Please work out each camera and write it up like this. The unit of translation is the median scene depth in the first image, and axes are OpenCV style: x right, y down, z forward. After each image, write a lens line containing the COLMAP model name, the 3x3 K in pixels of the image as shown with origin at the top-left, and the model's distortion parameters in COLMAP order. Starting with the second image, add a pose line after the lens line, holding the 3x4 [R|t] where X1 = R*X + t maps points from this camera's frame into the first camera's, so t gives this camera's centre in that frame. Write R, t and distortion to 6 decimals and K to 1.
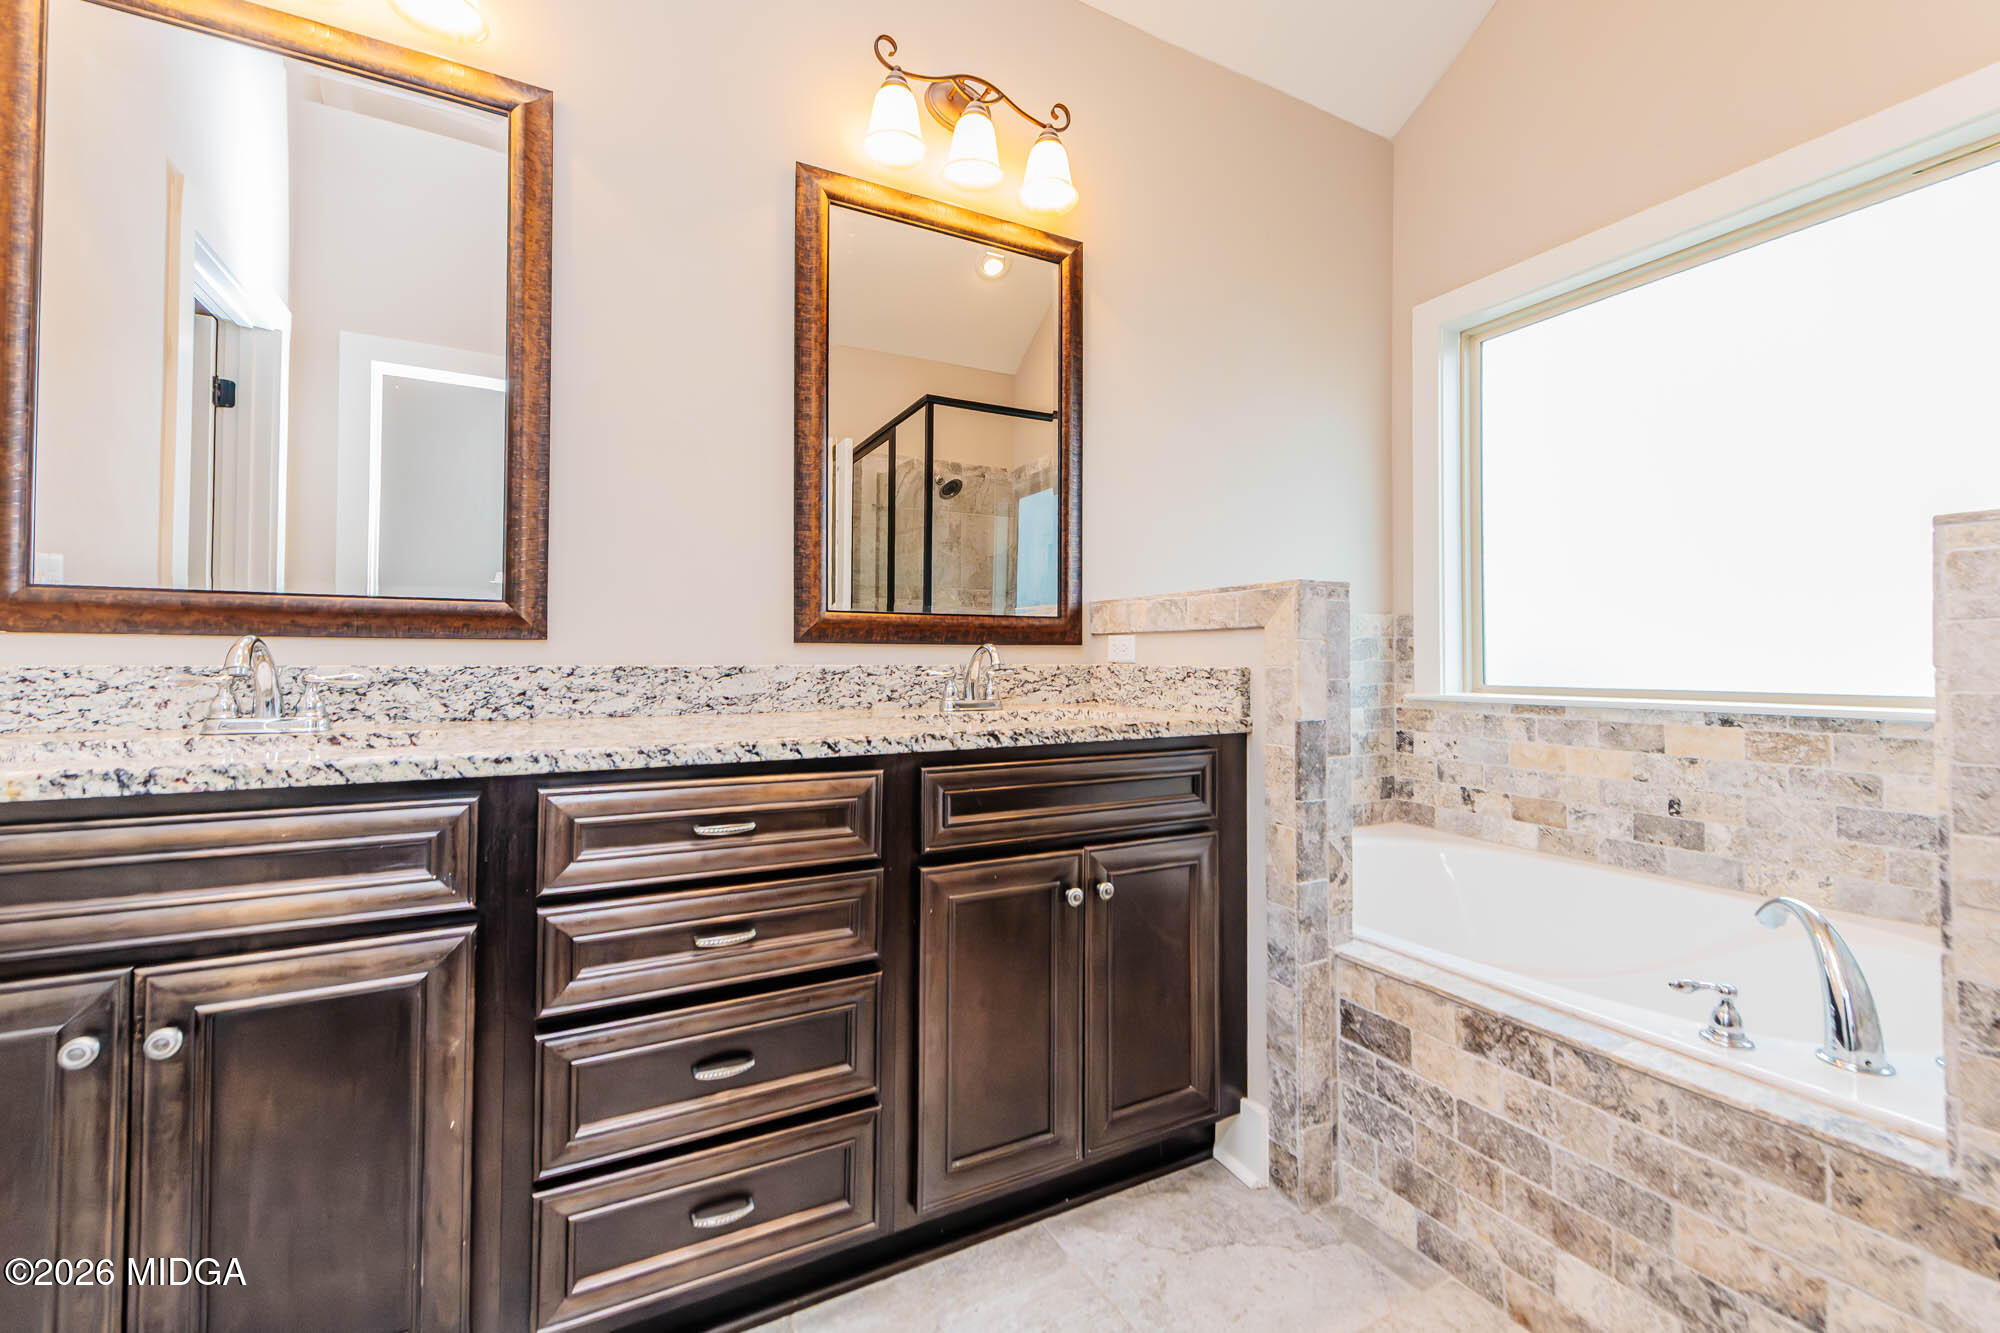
lens RADIAL K [[796.6, 0, 1019.5], [0, 796.6, 642.2], [0, 0, 1]] dist [-0.000024, -0.000259]
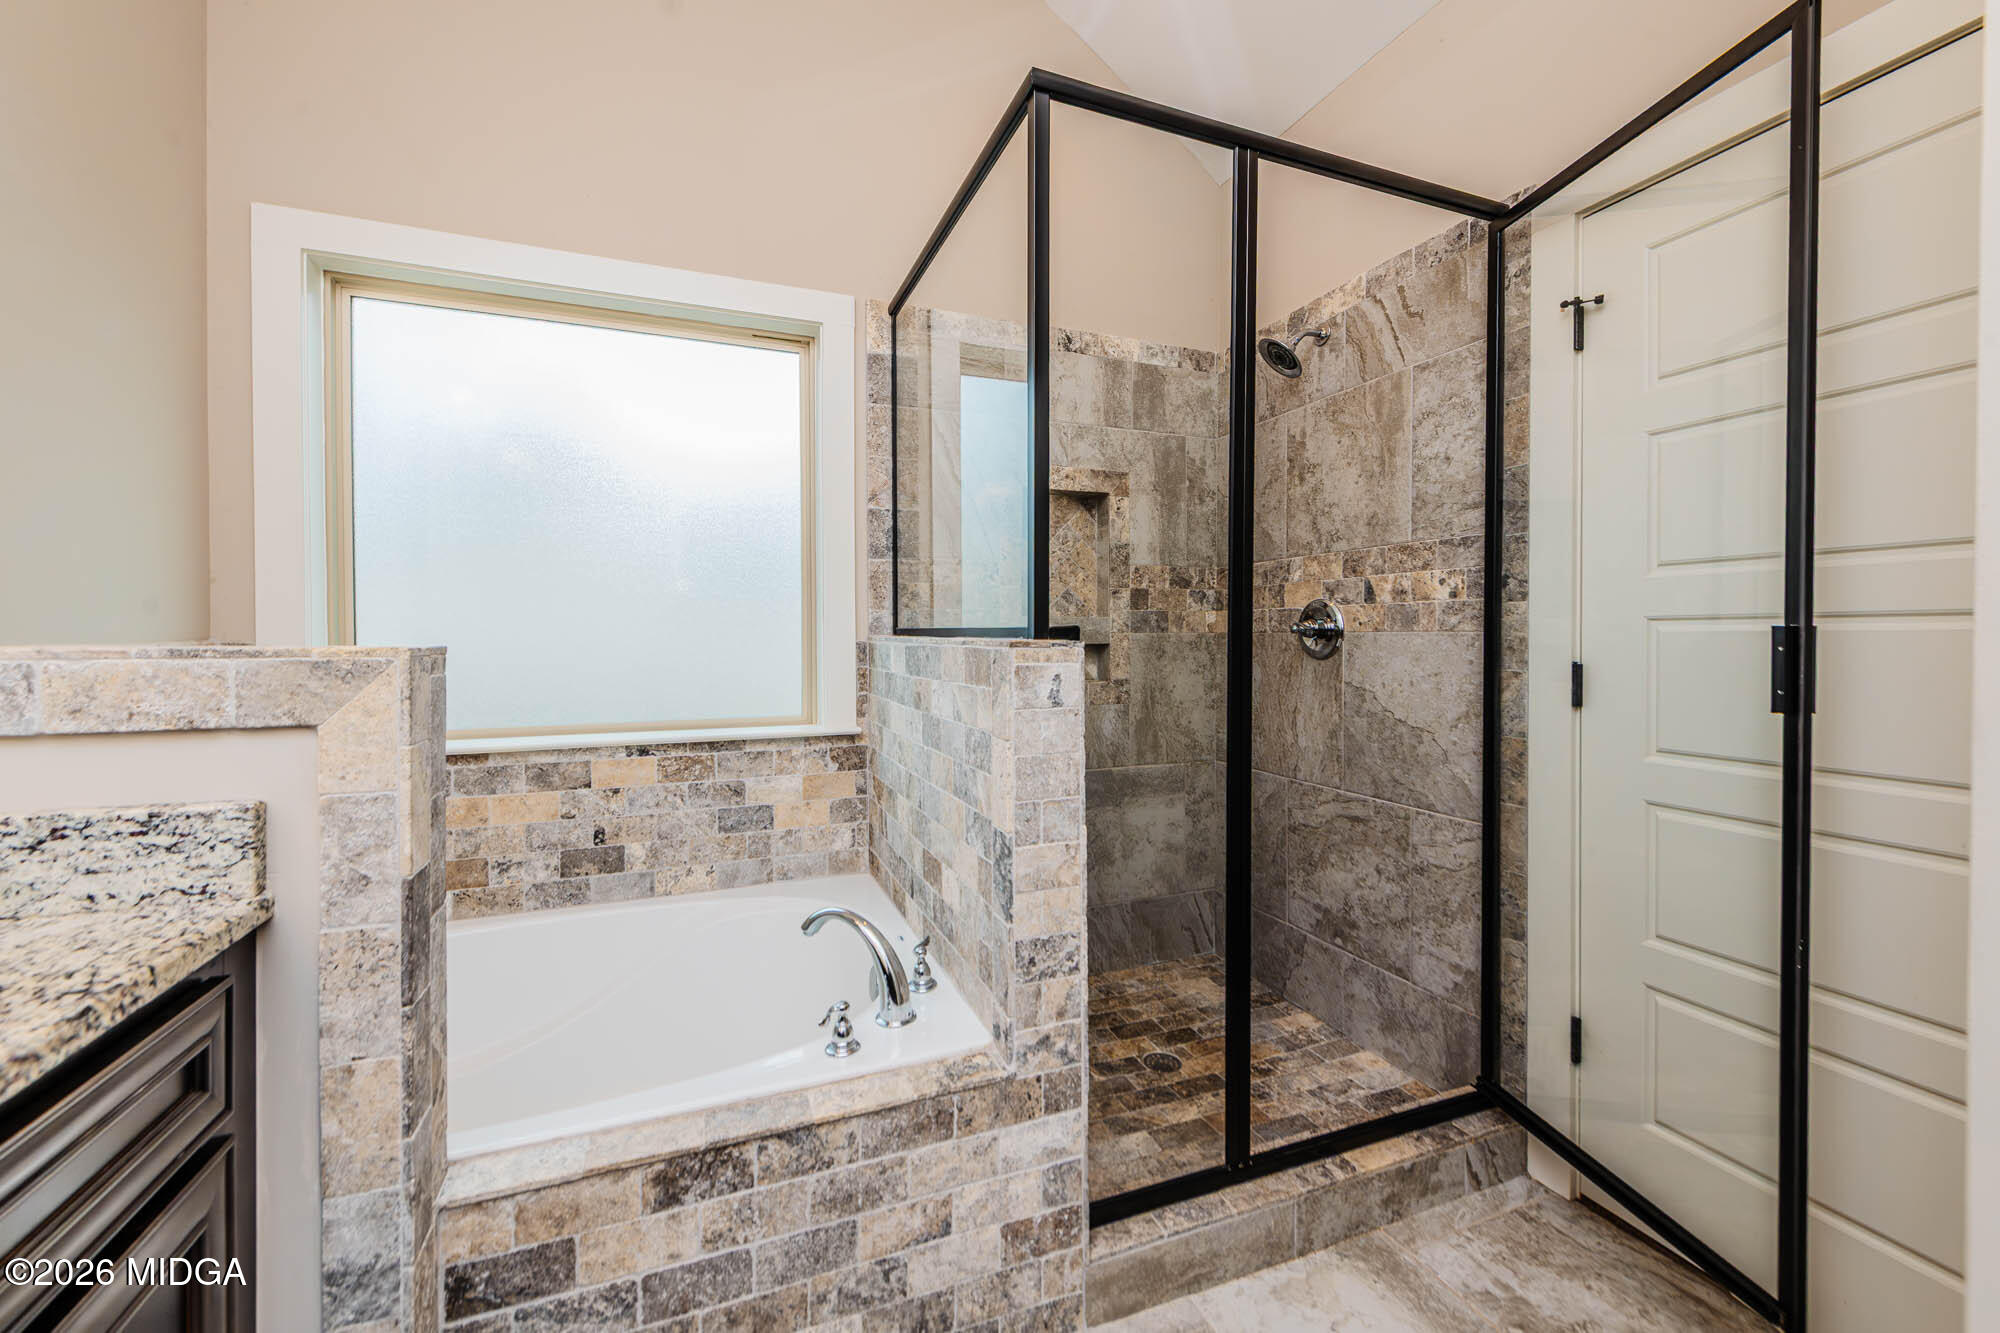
lens RADIAL K [[786.1, 0, 990.0], [0, 786.1, 643.7], [0, 0, 1]] dist [0.001786, -0.000688]
pose [[0.143648, -0.009796, 0.989580, -0.169768], [-0.014402, 0.999824, 0.011988, -0.087581], [-0.989524, -0.015974, 0.143481, 0.426442]]
